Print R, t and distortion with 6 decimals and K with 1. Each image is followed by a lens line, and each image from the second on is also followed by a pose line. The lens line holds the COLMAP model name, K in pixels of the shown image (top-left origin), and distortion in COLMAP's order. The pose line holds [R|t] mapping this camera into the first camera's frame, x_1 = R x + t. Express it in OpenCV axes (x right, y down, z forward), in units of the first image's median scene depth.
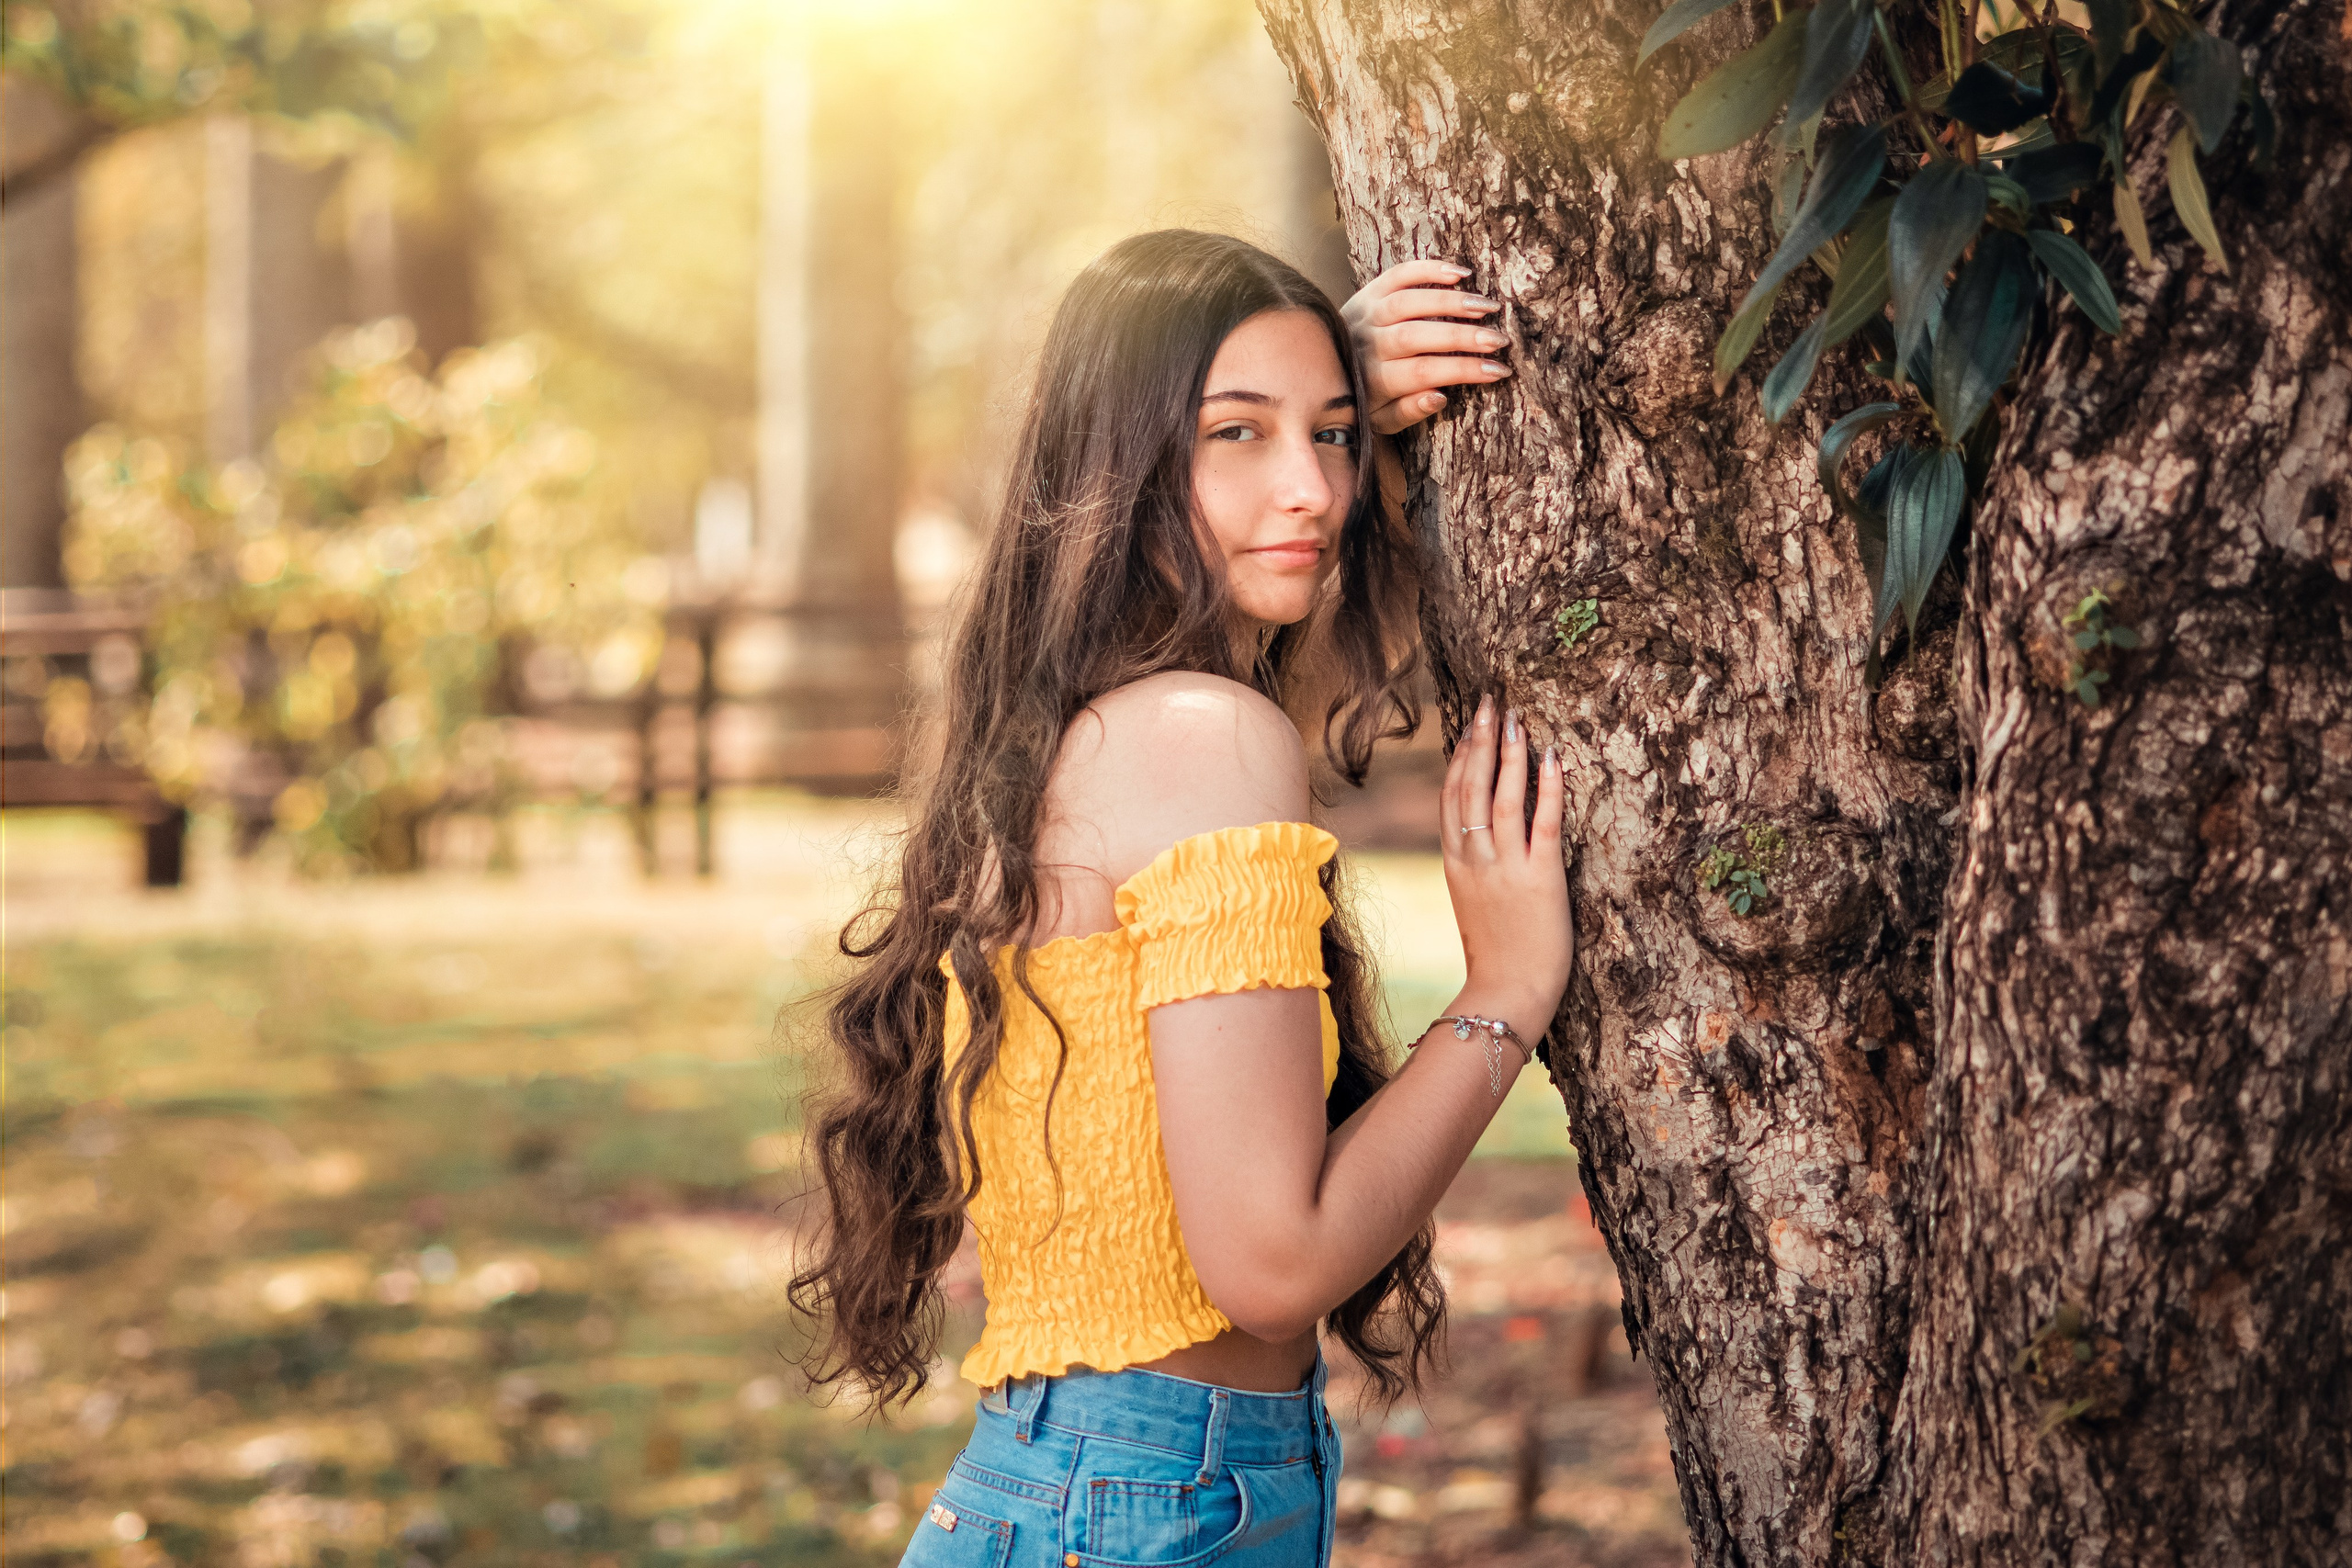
lens RADIAL K [[10769.1, 0, 1177.3], [0, 10769.1, 784.6], [0, 0, 1]] dist [-0.248318, 0.000000]
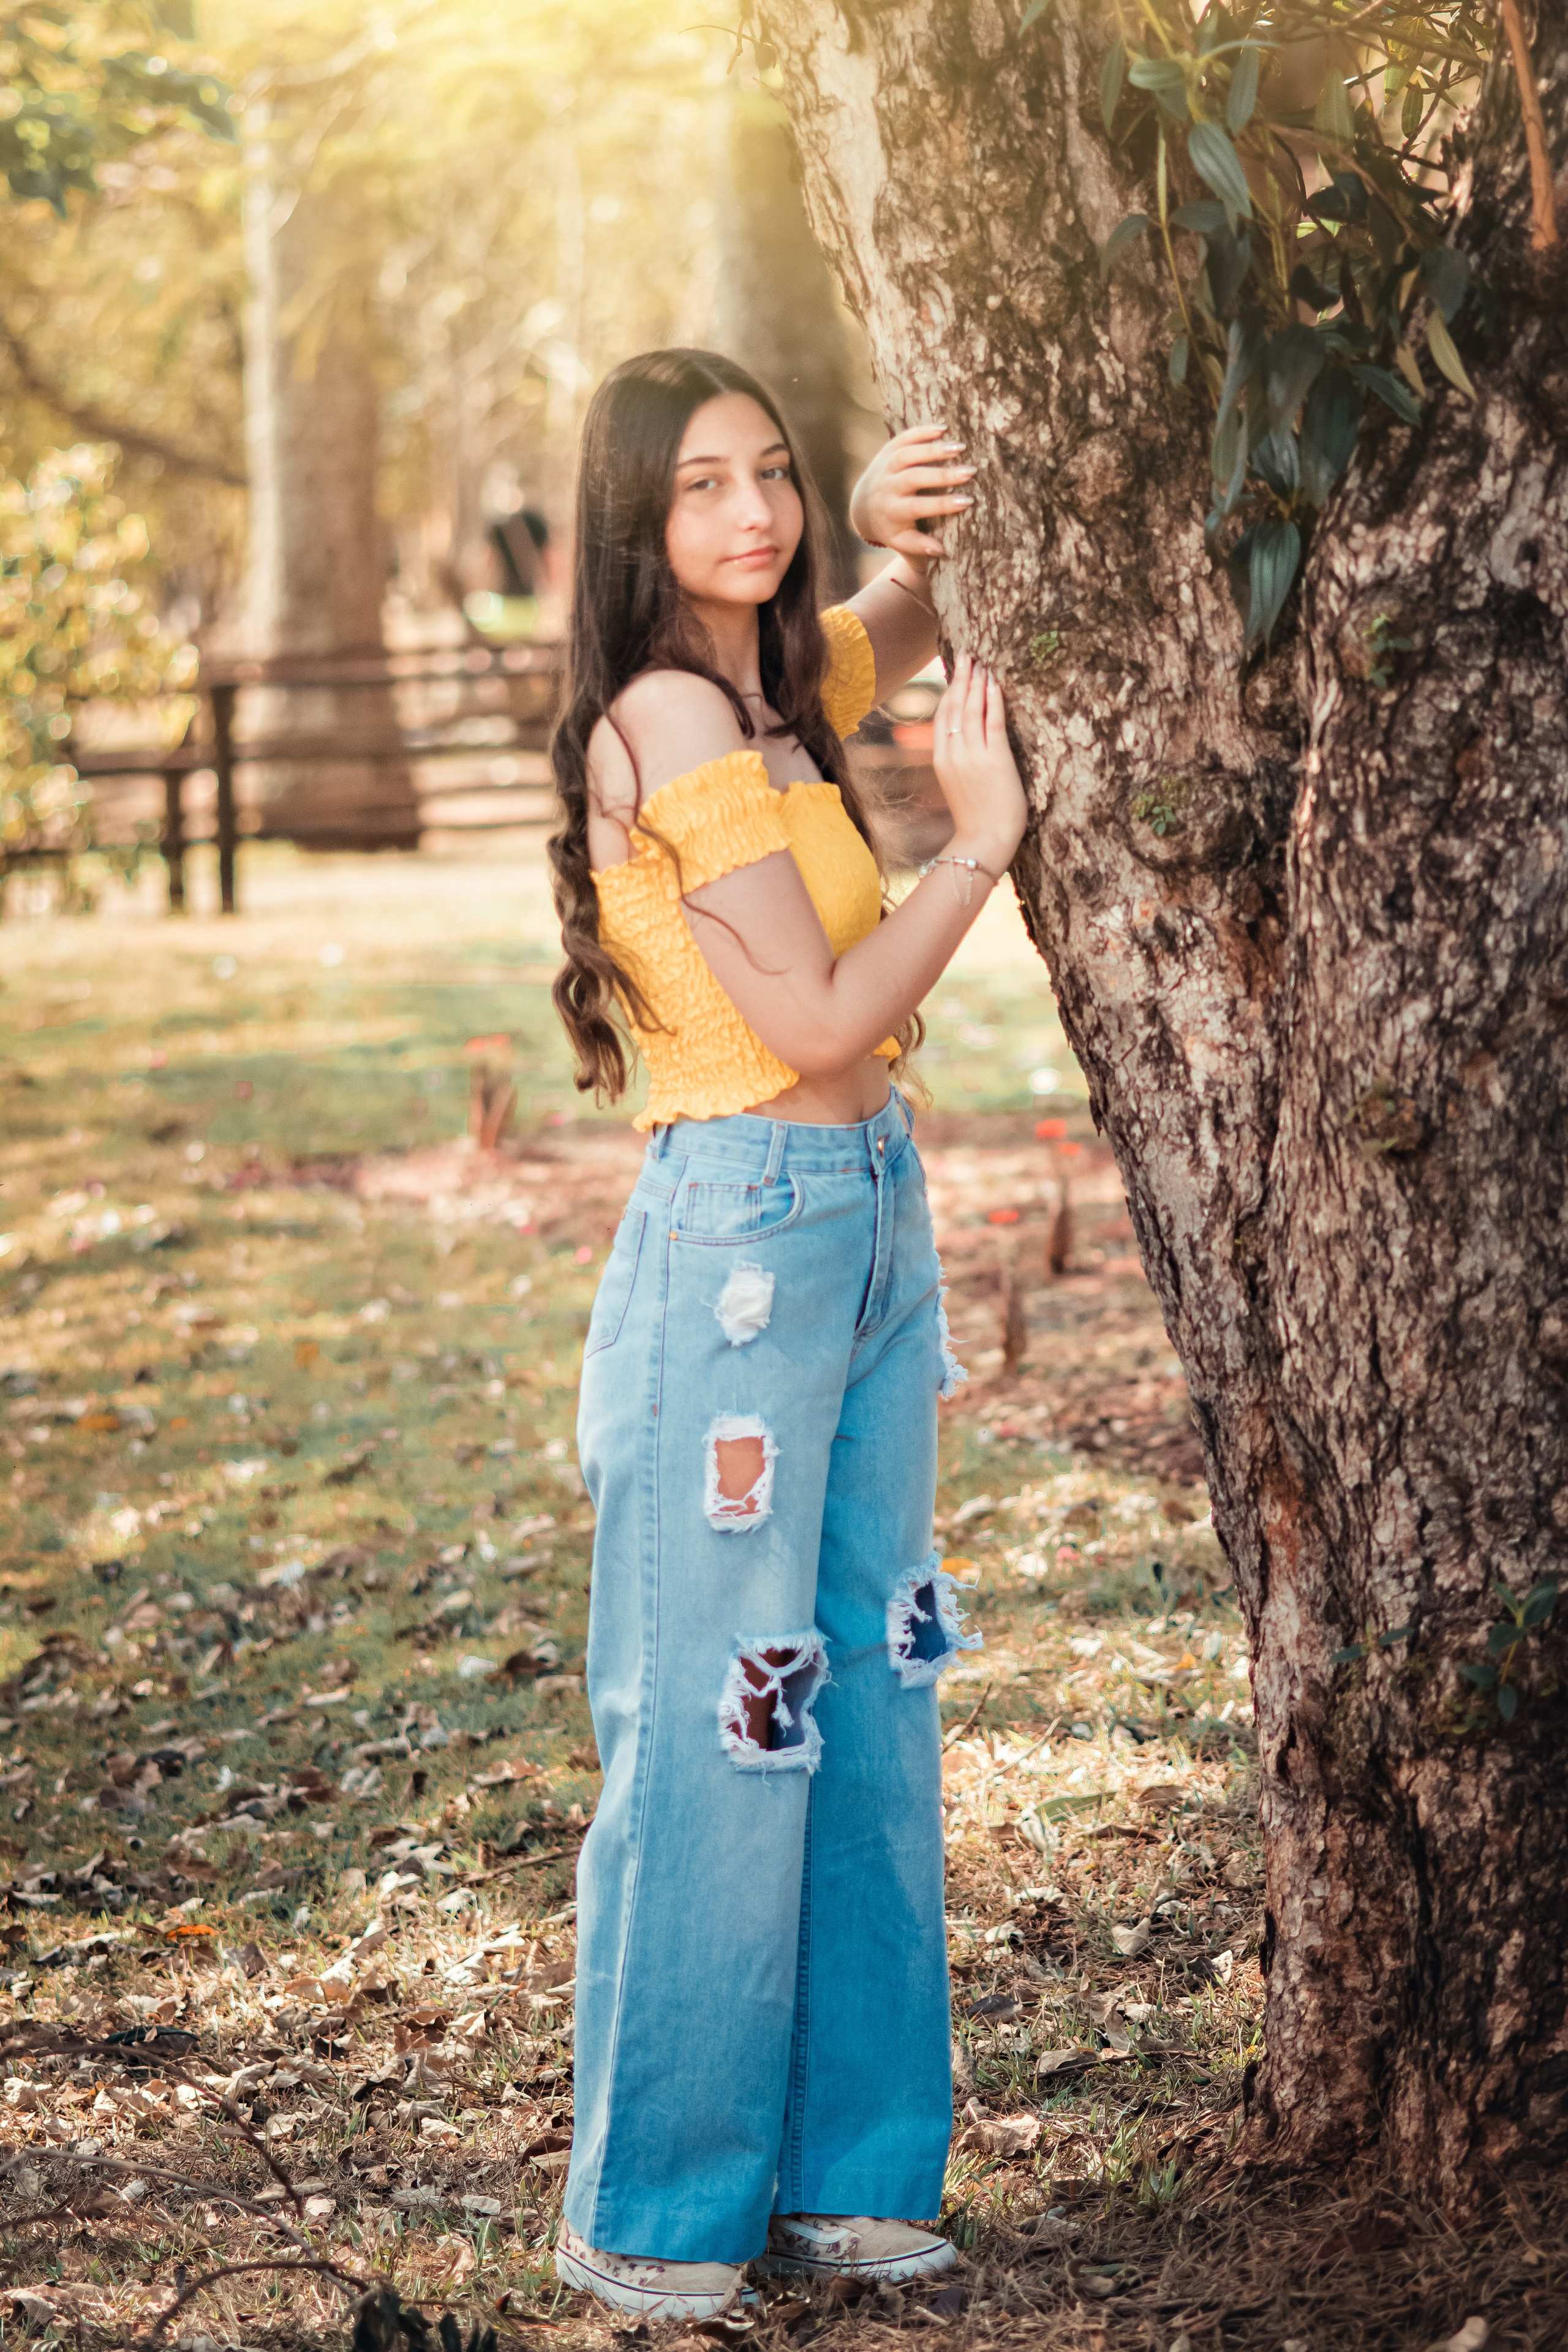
lens RADIAL K [[10770.1, 0, 783.2], [0, 10770.1, 1174.8], [0, 0, 1]] dist [-0.248318, 0.000000]
pose [[0.999304, -0.033840, 0.015685, -0.026207], [0.033328, 0.998938, 0.031805, 0.009948], [-0.016745, -0.031260, 0.999371, -0.519981]]
